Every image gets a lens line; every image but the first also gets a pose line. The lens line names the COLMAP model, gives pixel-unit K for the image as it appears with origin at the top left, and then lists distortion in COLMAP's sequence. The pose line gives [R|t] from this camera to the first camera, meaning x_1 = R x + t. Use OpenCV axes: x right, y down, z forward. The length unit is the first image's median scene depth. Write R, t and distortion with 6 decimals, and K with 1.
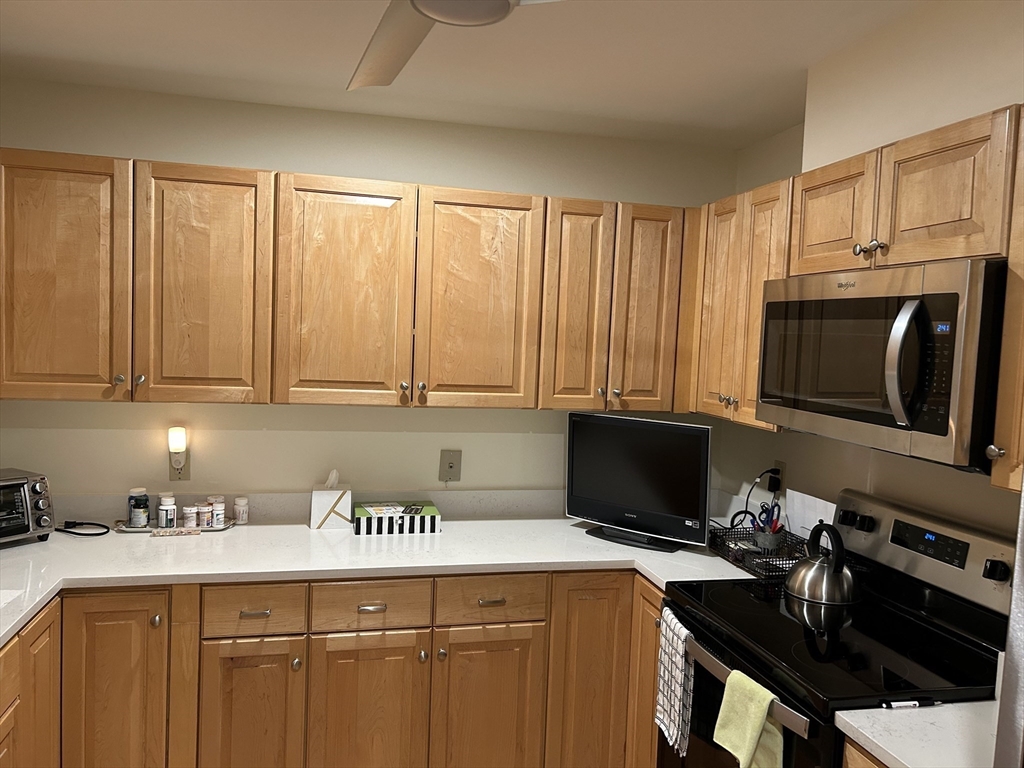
lens RADIAL K [[775.5, 0, 518.4], [0, 775.5, 385.5], [0, 0, 1]] dist [0.084715, -0.106984]
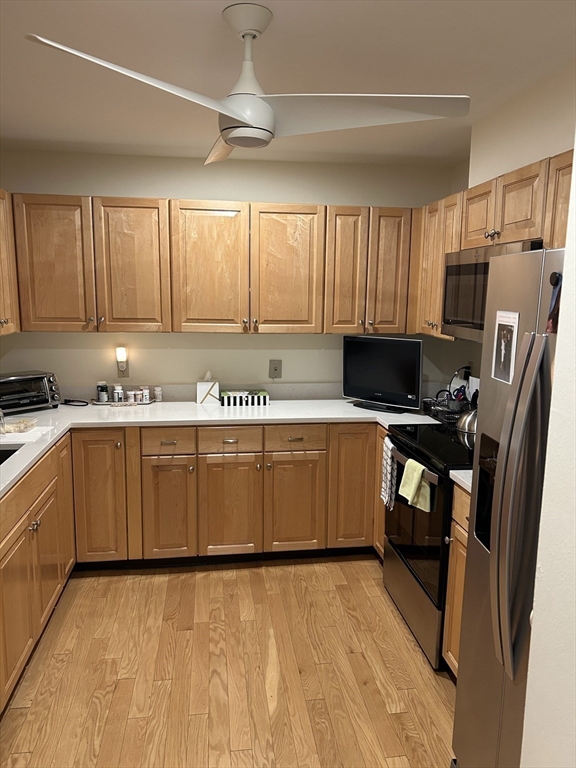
lens RADIAL K [[581.6, 0, 297.2], [0, 581.6, 383.0], [0, 0, 1]] dist [0.084715, -0.106984]
pose [[0.995648, -0.013783, -0.092165, 0.090748], [0.021800, 0.996008, 0.086558, 0.029215], [0.090604, -0.088190, 0.991975, -0.308768]]
